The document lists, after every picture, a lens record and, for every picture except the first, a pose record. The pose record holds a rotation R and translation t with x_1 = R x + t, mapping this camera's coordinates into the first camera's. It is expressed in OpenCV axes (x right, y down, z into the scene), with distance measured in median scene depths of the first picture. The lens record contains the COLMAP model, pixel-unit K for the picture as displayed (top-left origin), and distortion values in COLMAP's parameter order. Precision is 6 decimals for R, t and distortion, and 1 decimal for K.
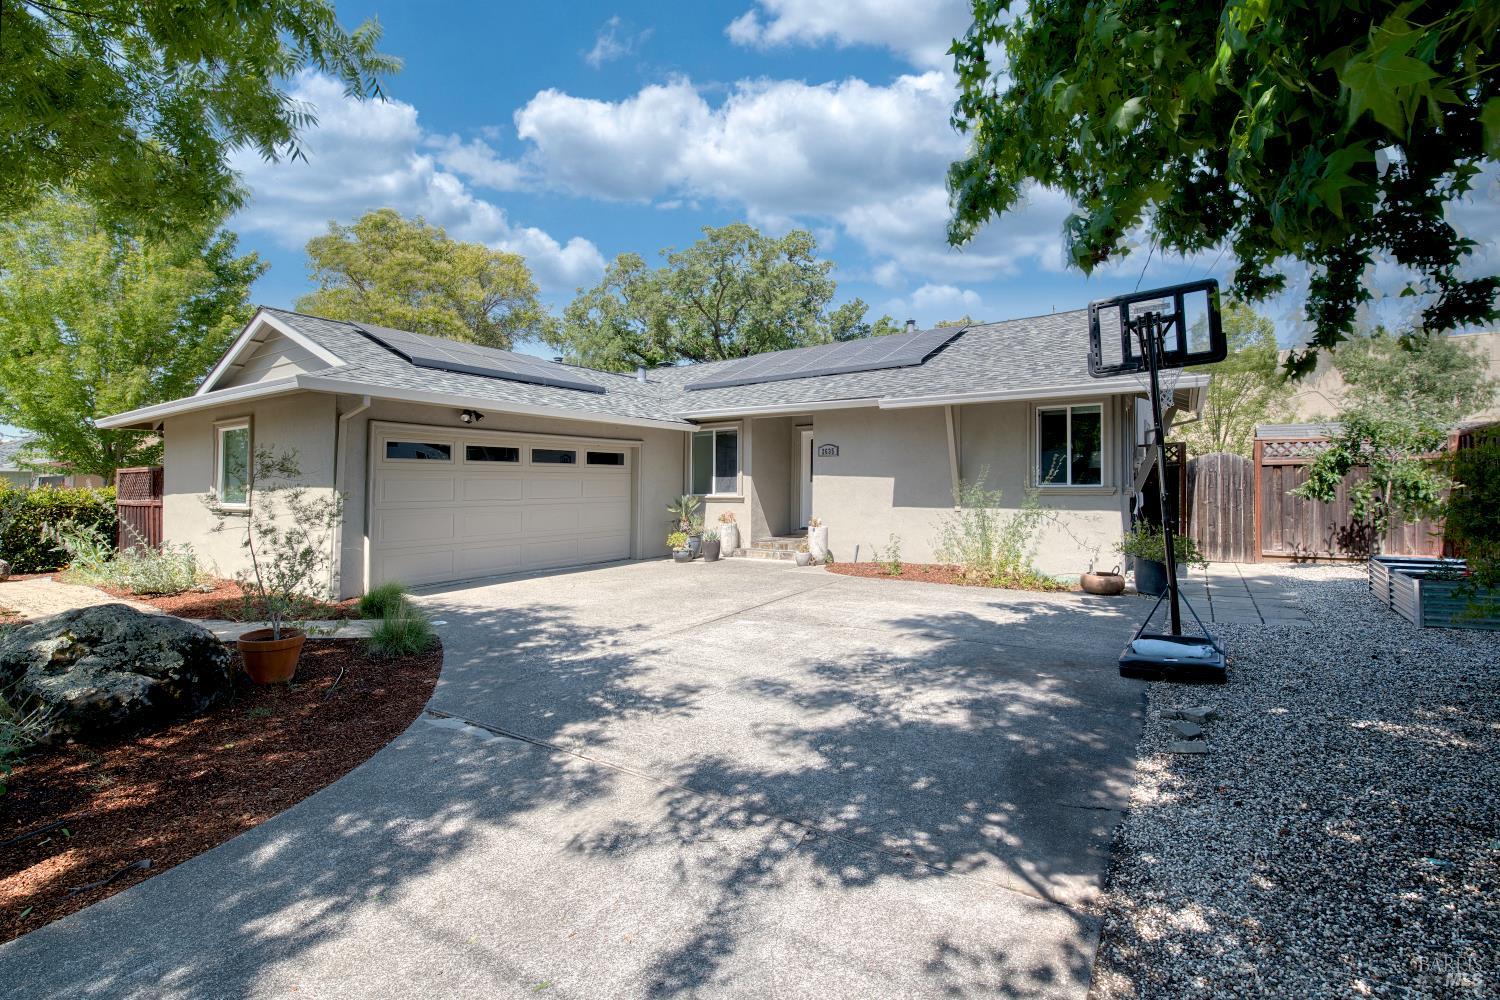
lens RADIAL K [[633.9, 0, 747.5], [0, 633.9, 504.8], [0, 0, 1]] dist [-0.023623, -0.000127]
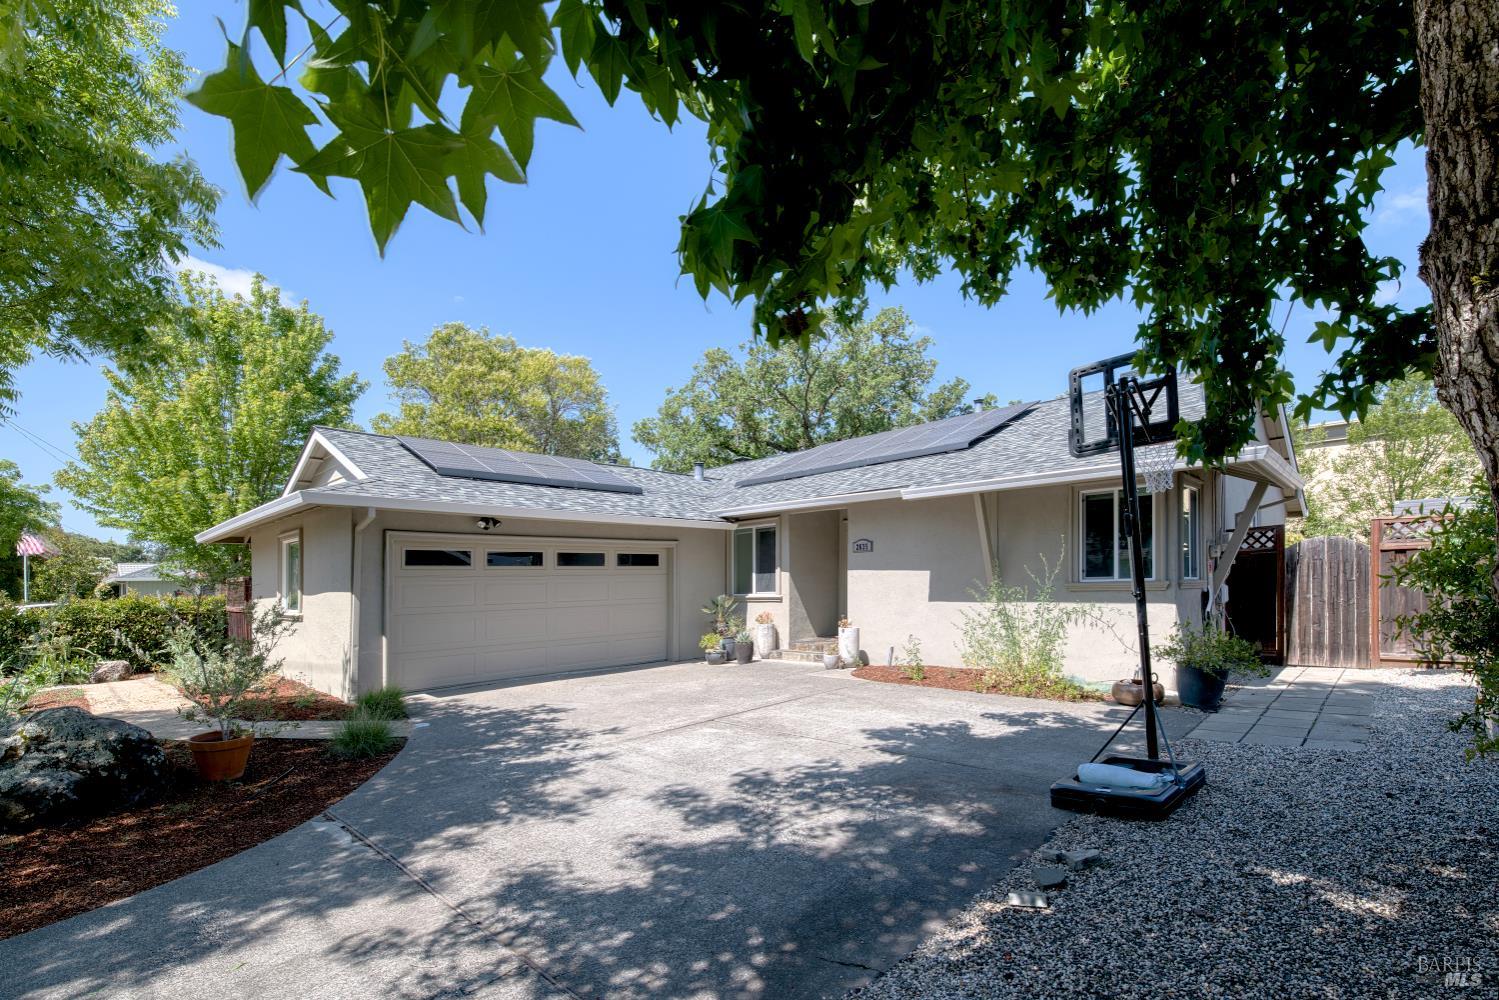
lens RADIAL K [[653.1, 0, 764.3], [0, 653.1, 613.8], [0, 0, 1]] dist [-0.013322, -0.002686]
pose [[0.985301, -0.008920, -0.170593, 0.166431], [0.012113, 0.999770, 0.017684, -0.004592], [0.170396, -0.019490, 0.985183, 0.023595]]
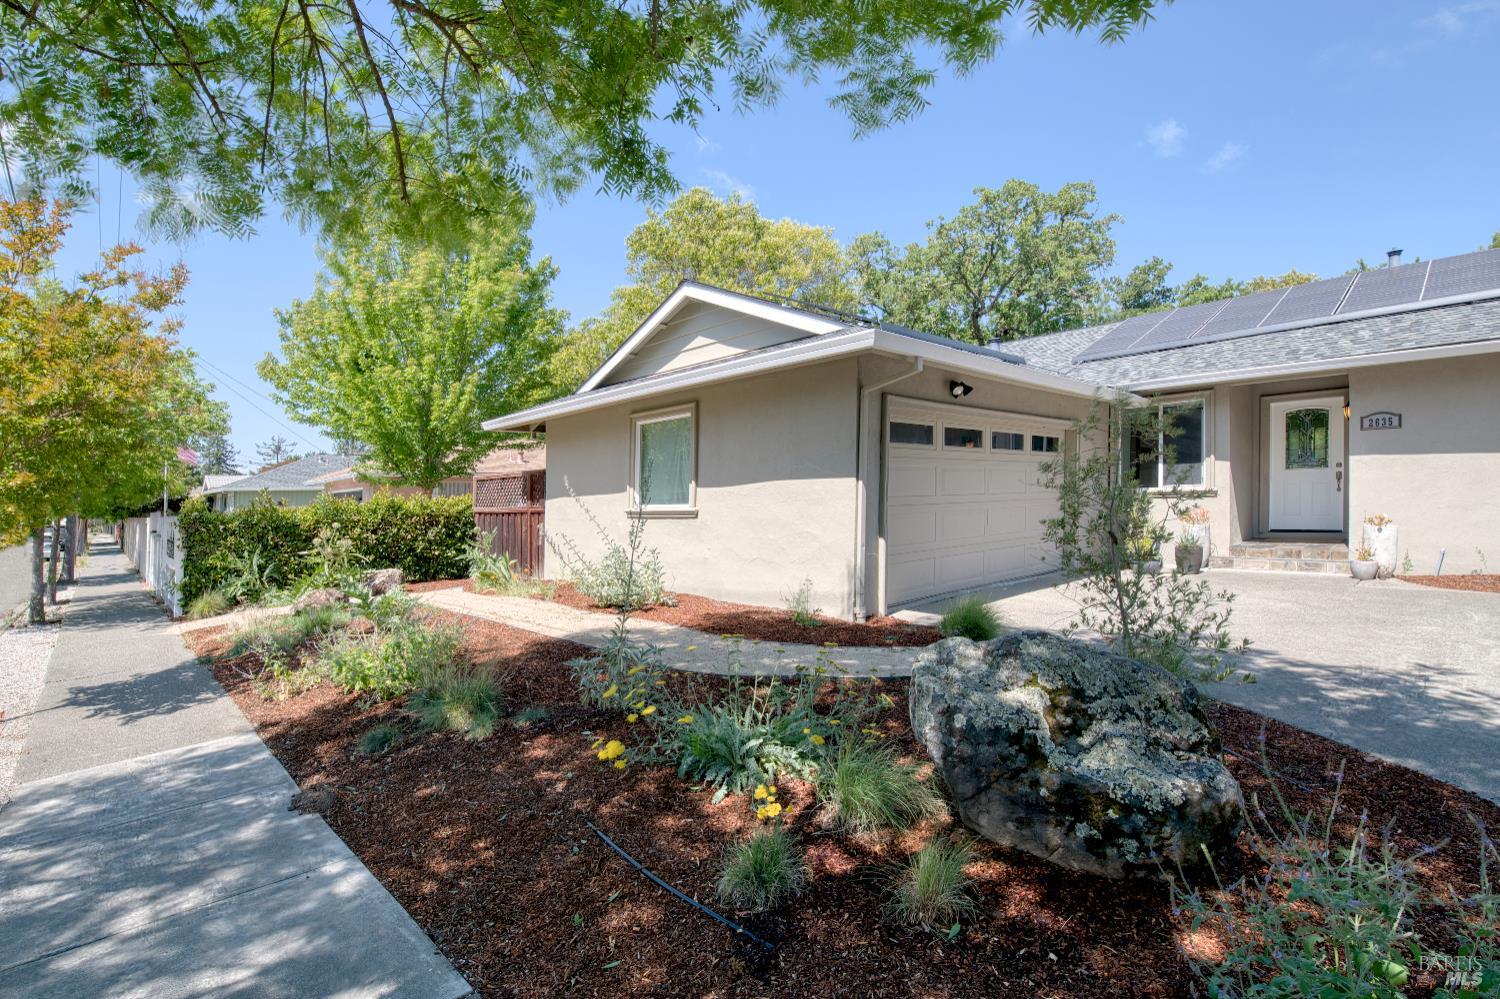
lens RADIAL K [[653.6, 0, 754.3], [0, 653.6, 514.7], [0, 0, 1]] dist [-0.013322, -0.002686]
pose [[0.972991, -0.014460, -0.230388, -0.451363], [0.015591, 0.999874, 0.003088, 0.009232], [0.230314, -0.006597, 0.973094, 0.127756]]
